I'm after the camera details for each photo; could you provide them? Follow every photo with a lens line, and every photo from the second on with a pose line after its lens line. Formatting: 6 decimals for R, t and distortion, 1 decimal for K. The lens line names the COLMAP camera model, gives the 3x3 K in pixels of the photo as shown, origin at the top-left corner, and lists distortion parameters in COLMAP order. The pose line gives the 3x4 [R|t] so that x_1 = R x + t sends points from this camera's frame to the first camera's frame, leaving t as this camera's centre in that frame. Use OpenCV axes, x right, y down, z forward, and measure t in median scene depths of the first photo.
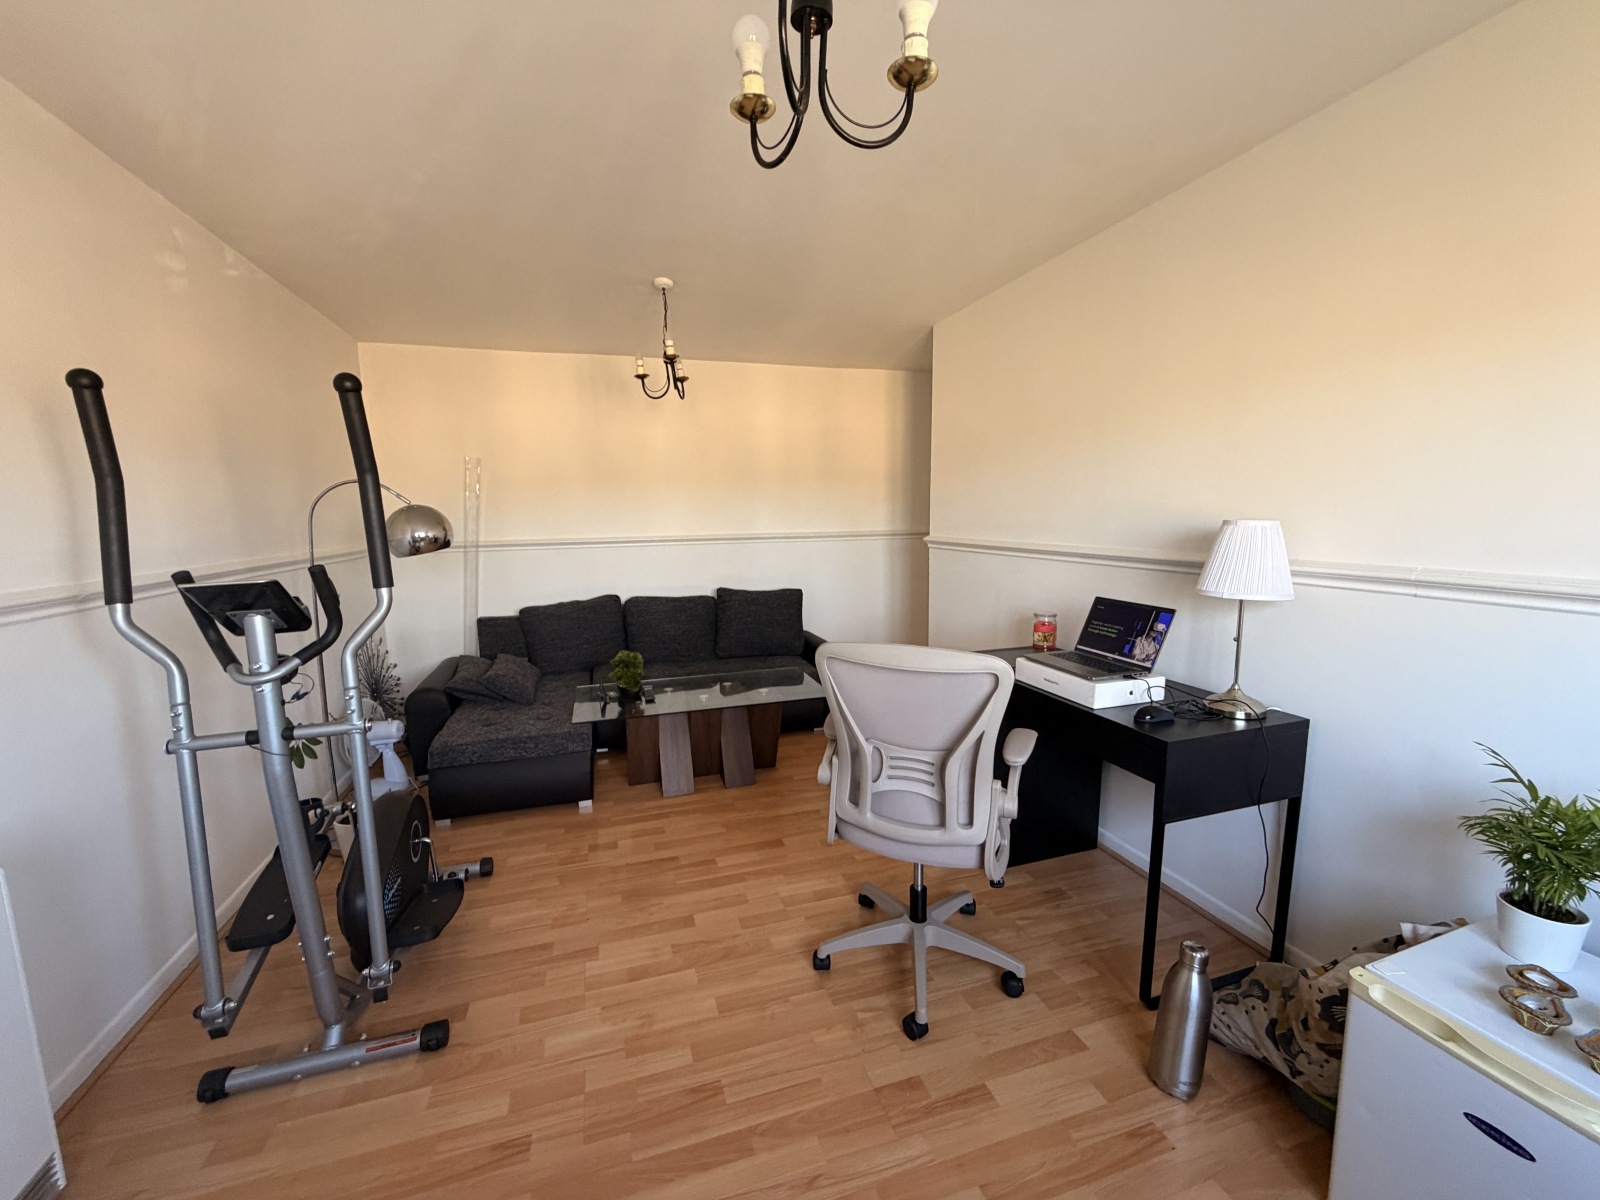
lens RADIAL K [[638.7, 0, 798.2], [0, 638.7, 600.2], [0, 0, 1]] dist [0.001128, 0.000093]
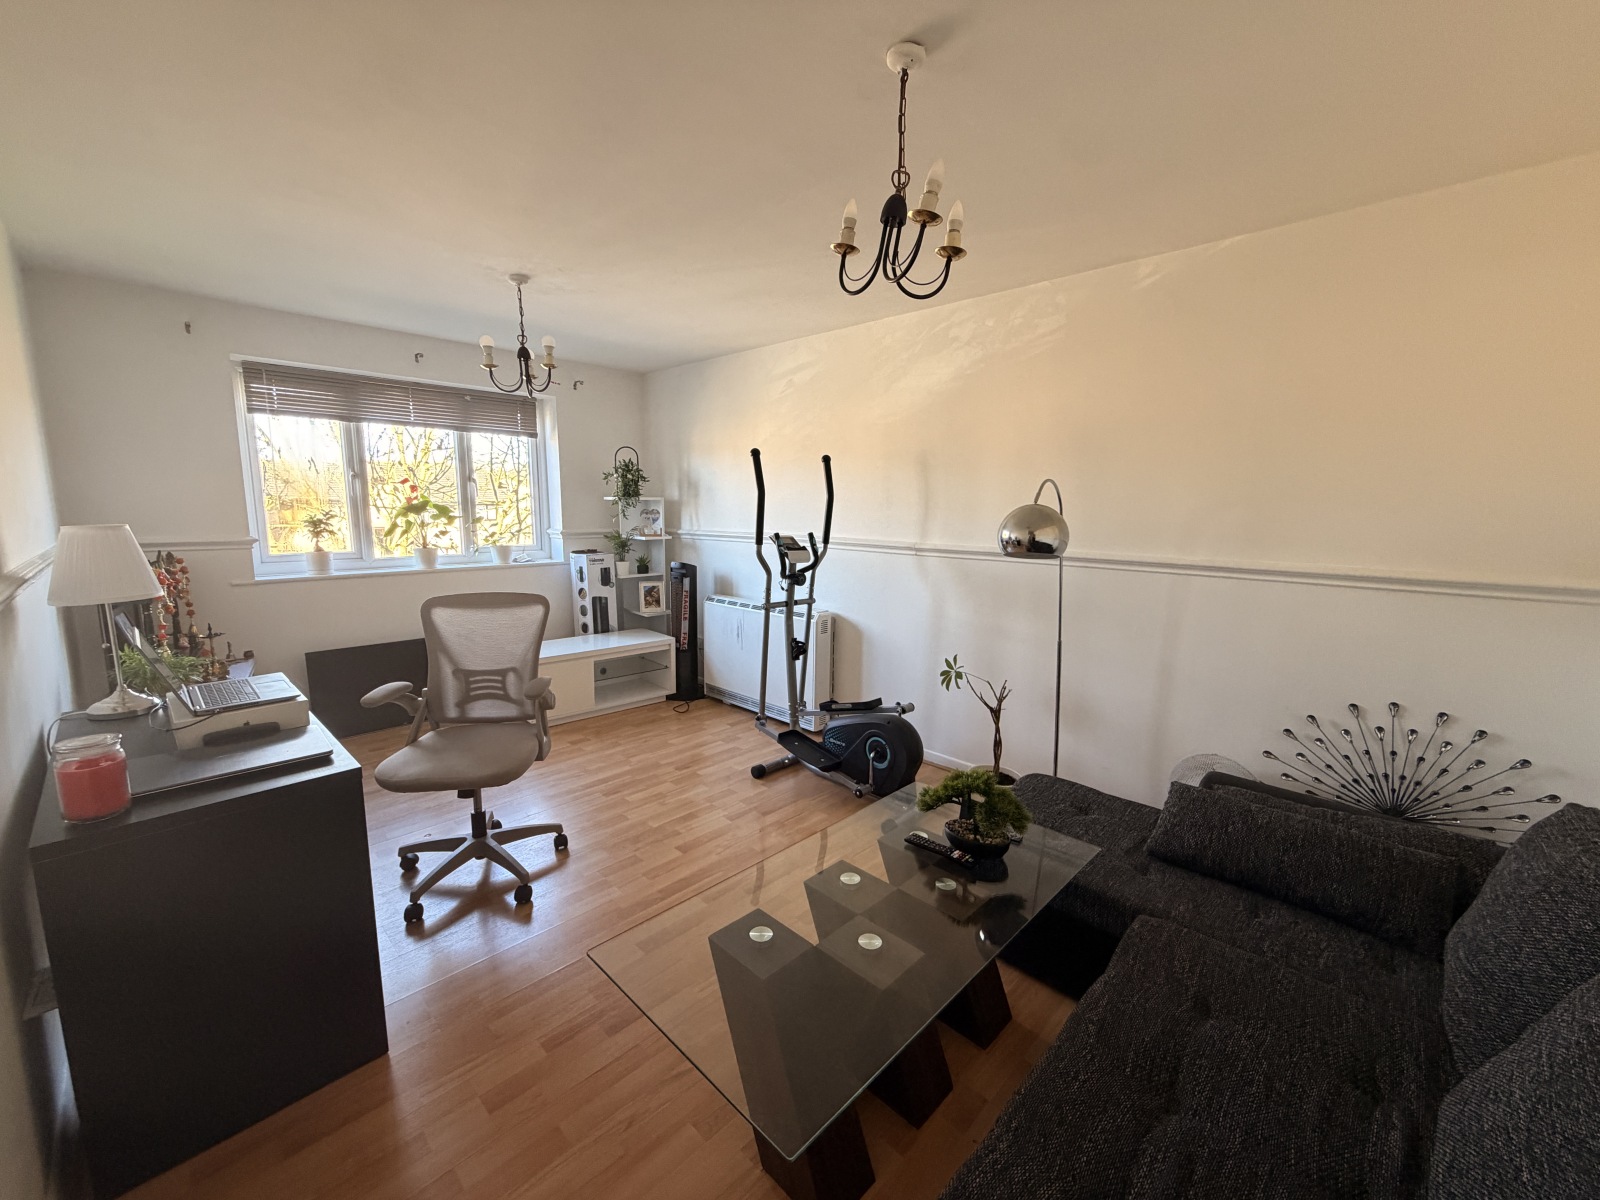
lens RADIAL K [[638.7, 0, 799.0], [0, 638.7, 598.2], [0, 0, 1]] dist [0.001128, 0.000093]
pose [[-0.880809, 0.067487, -0.468637, 0.190847], [-0.067687, 0.961675, 0.265707, -0.332180], [0.468608, 0.265758, -0.842484, 2.208058]]
